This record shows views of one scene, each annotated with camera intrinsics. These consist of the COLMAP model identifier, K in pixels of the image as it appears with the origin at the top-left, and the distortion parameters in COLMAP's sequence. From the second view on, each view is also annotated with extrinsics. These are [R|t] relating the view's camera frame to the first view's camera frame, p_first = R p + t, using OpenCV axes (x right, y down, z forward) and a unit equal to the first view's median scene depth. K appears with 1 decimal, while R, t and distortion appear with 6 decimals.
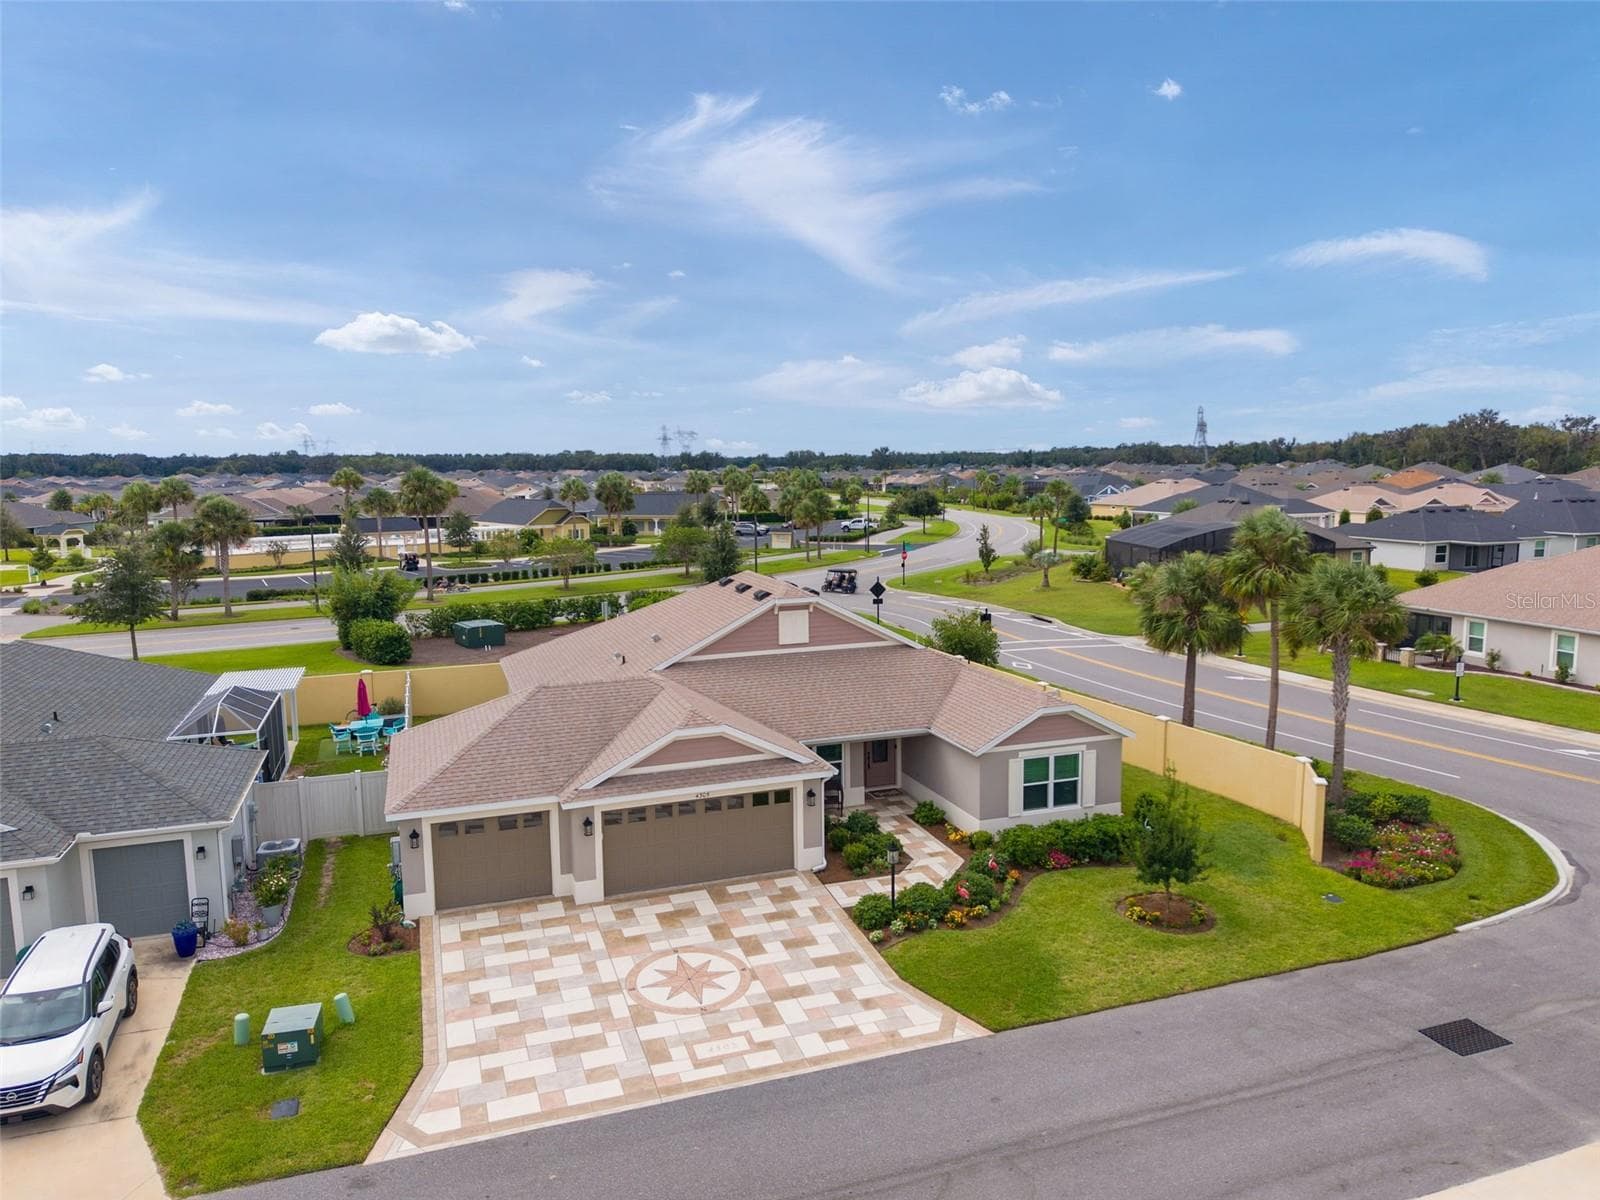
lens RADIAL K [[1085.1, 0, 807.9], [0, 1085.1, 599.3], [0, 0, 1]] dist [0.034244, -0.031984]
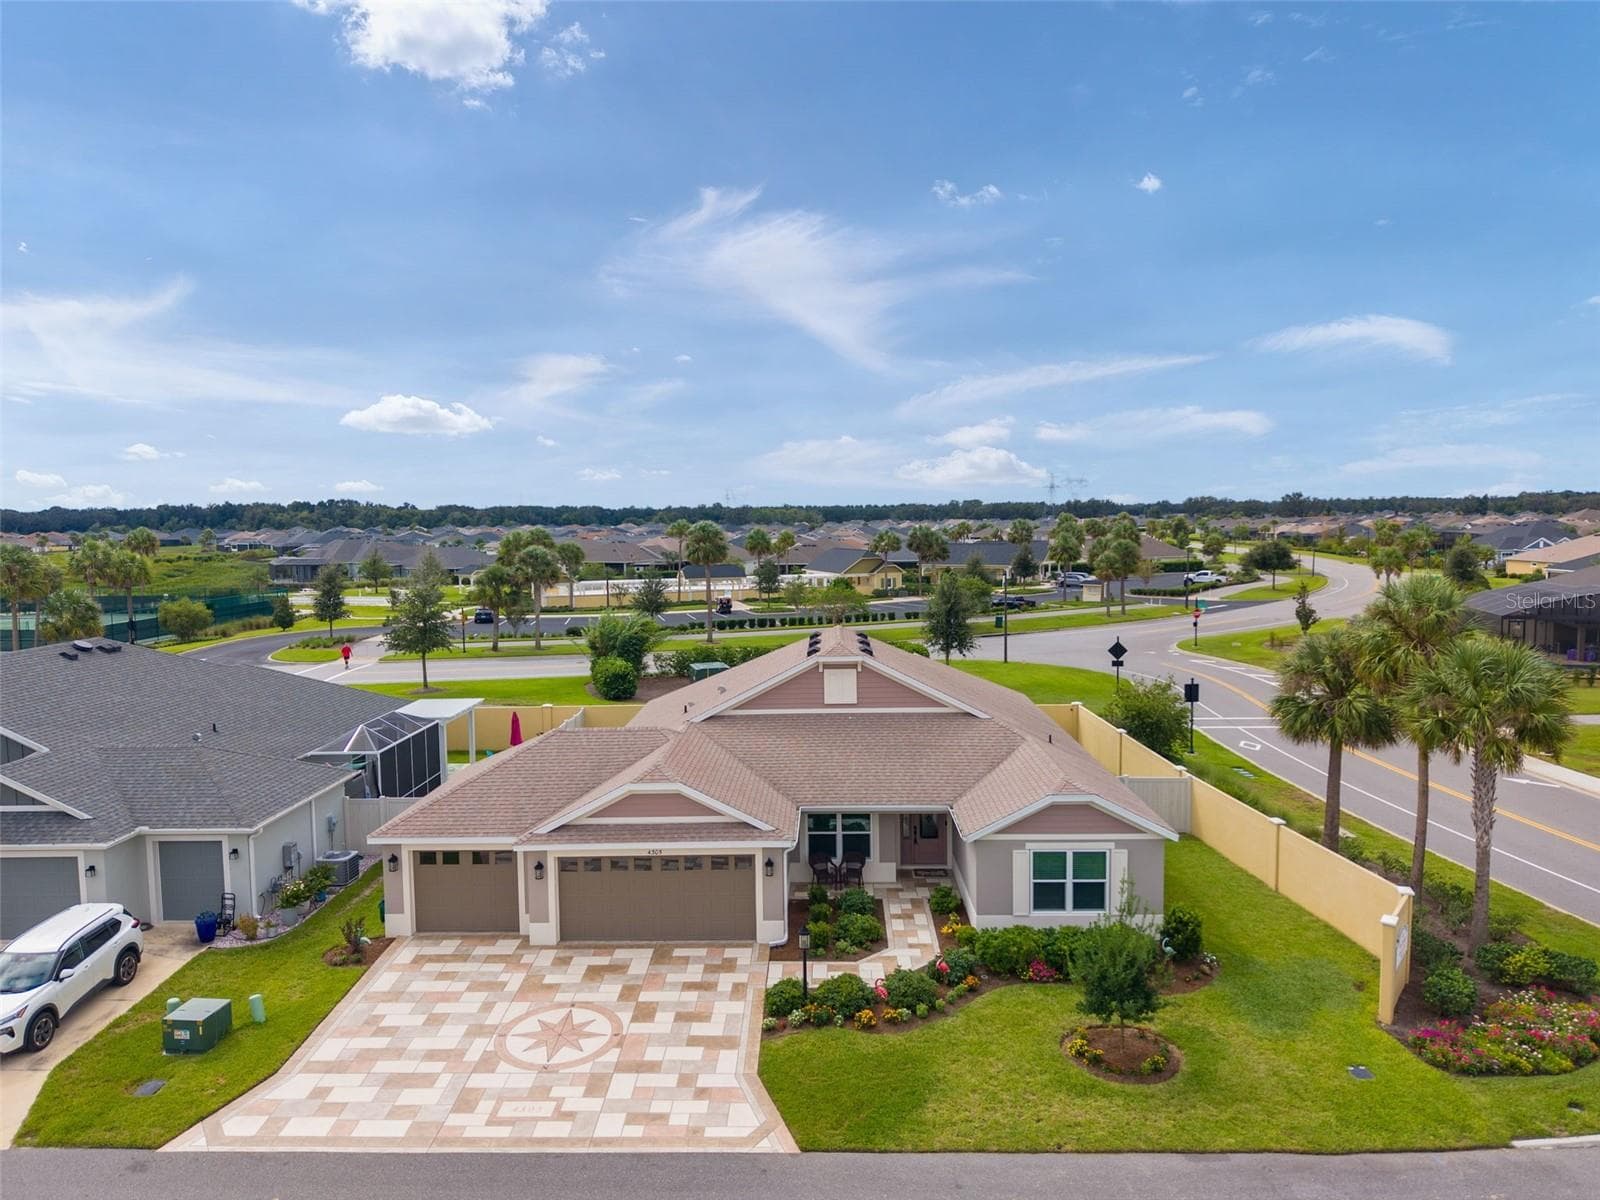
lens RADIAL K [[1085.1, 0, 801.7], [0, 1085.1, 613.4], [0, 0, 1]] dist [0.034244, -0.031984]
pose [[0.932802, 0.030985, -0.359055, 0.391009], [-0.042194, 0.998835, -0.023422, -0.020580], [0.357911, 0.036999, 0.933022, 0.115945]]
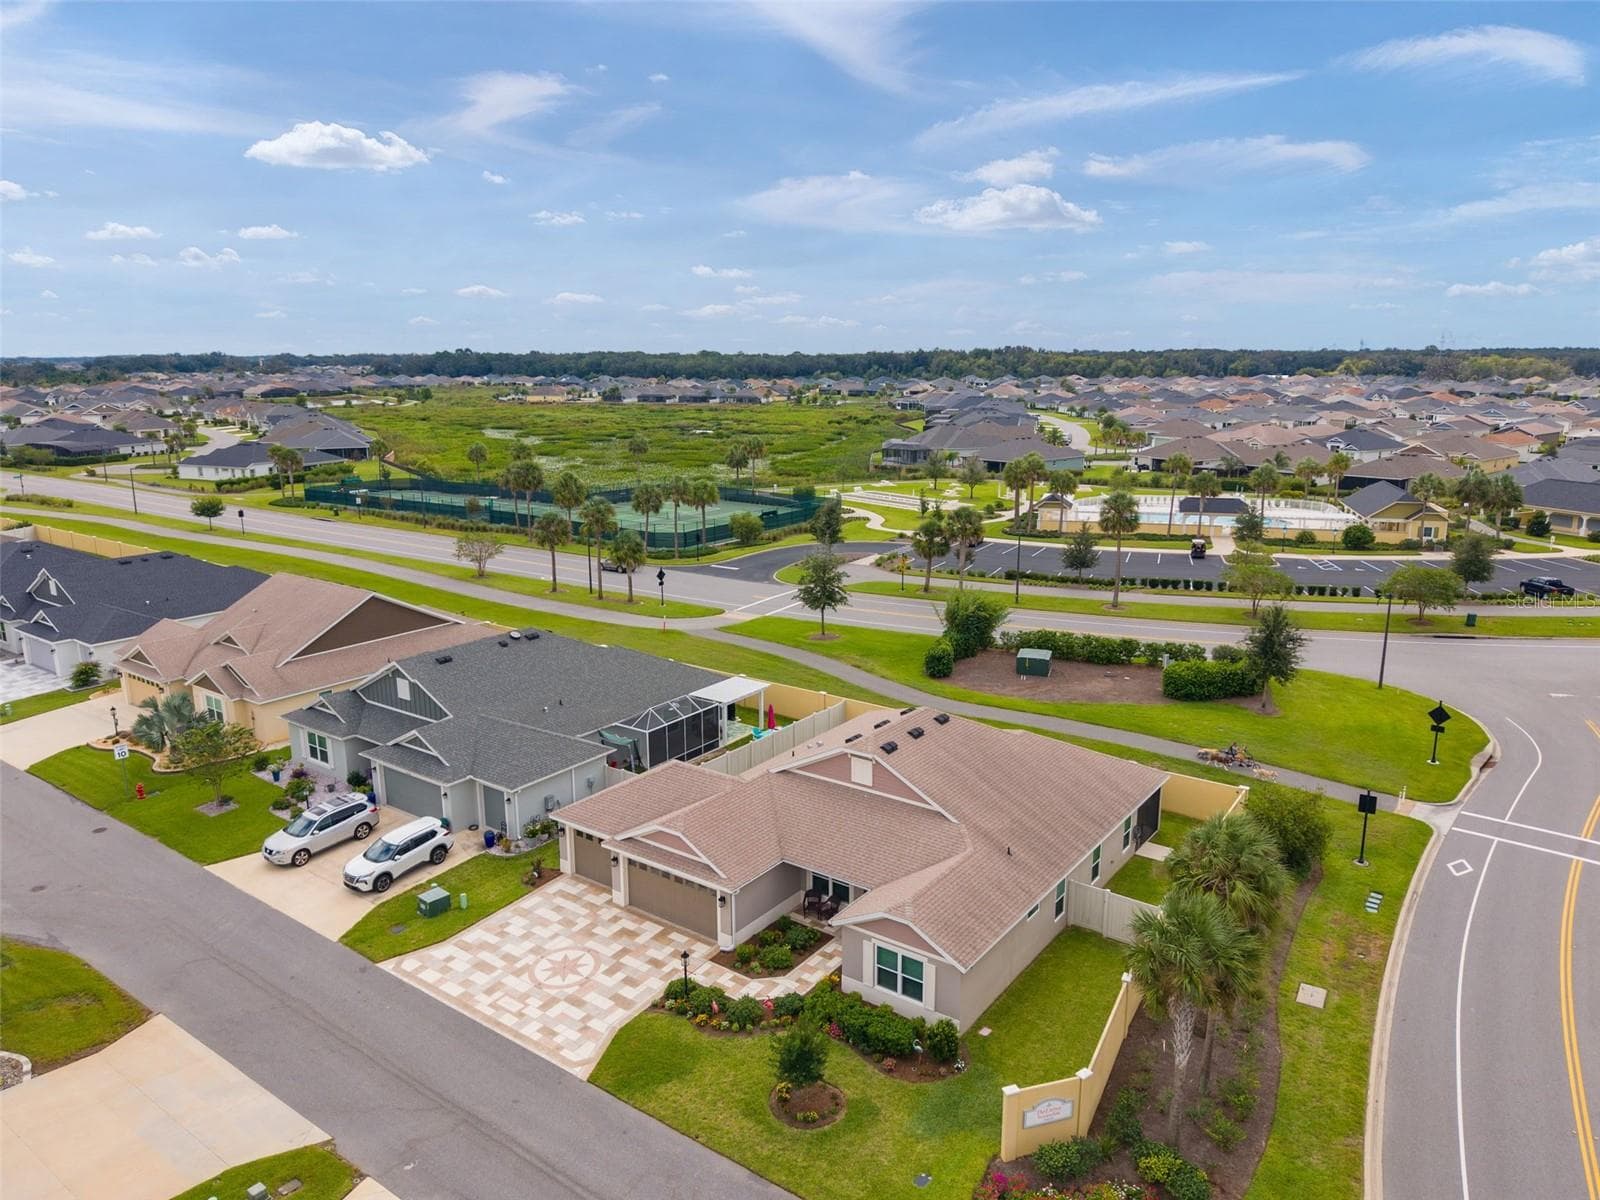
lens RADIAL K [[1085.1, 0, 794.2], [0, 1085.1, 599.4], [0, 0, 1]] dist [0.034244, -0.031984]
pose [[0.554767, 0.190310, -0.809948, 1.238935], [-0.105337, 0.981721, 0.158521, -0.486179], [0.825310, -0.002625, 0.564673, 0.275163]]
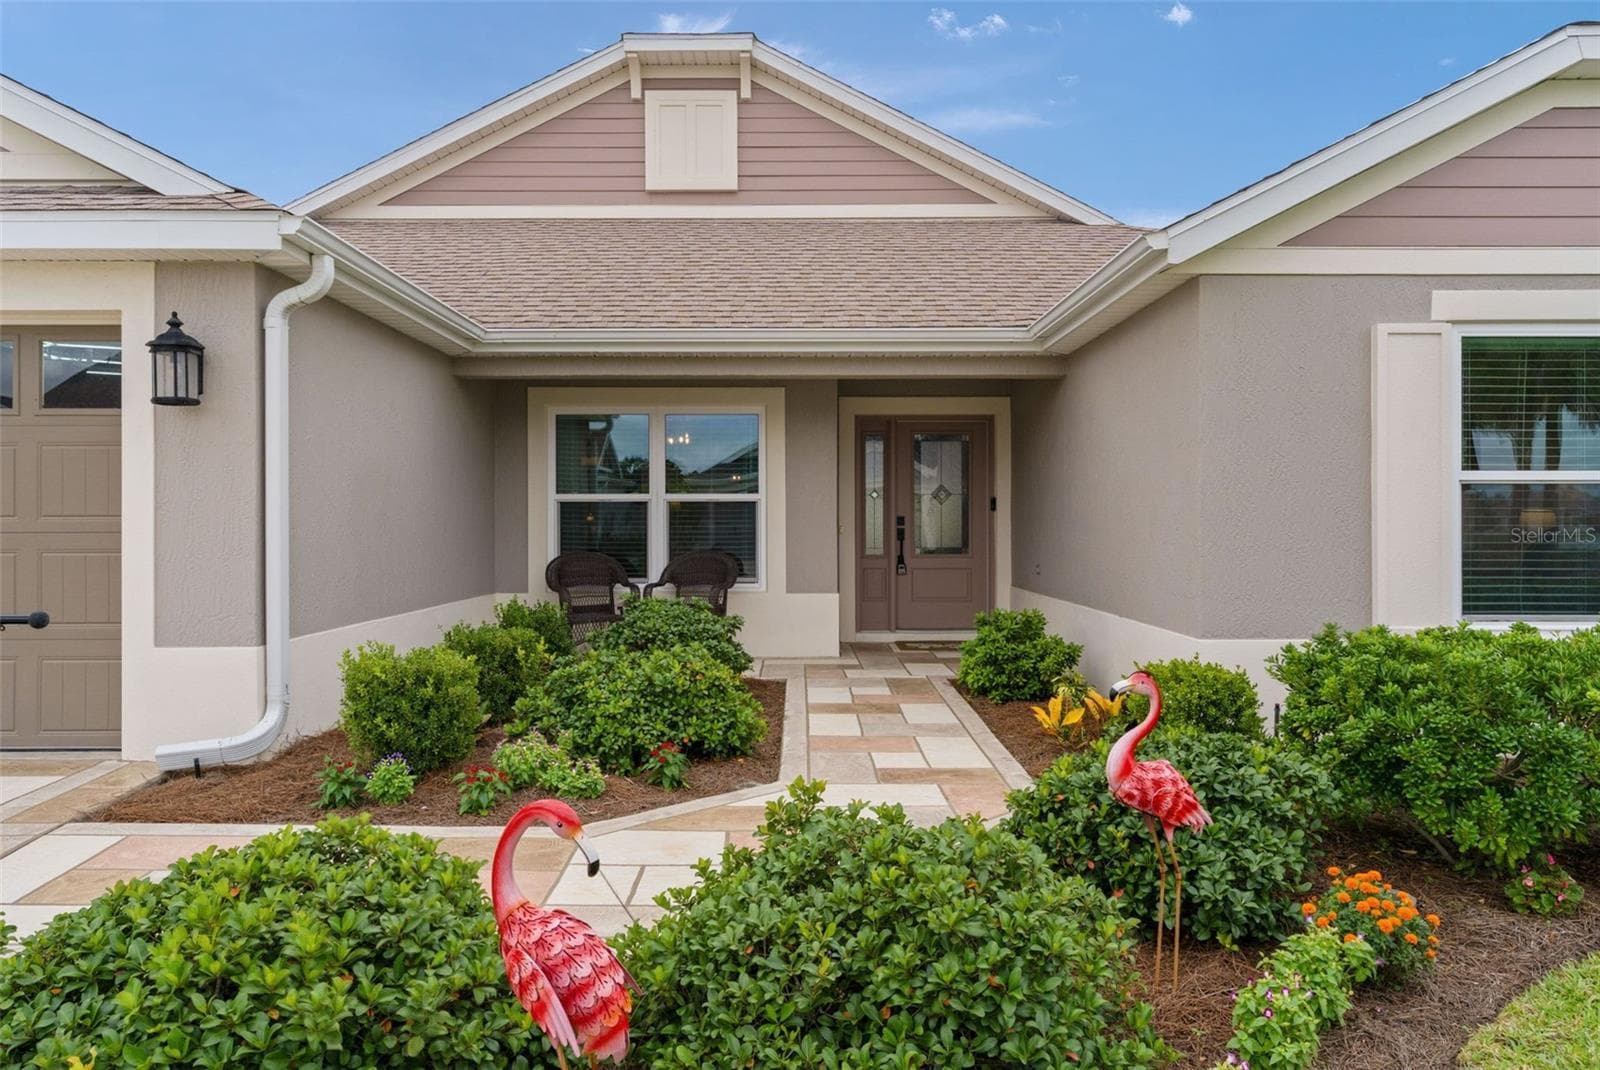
lens RADIAL K [[1121.0, 0, 806.2], [0, 1121.0, 525.2], [0, 0, 1]] dist [-0.001253, 0.002842]
pose [[0.943332, 0.008594, -0.331739, 0.182259], [-0.050355, 0.991796, -0.117496, 0.243591], [0.328007, 0.127542, 0.936026, 0.915695]]
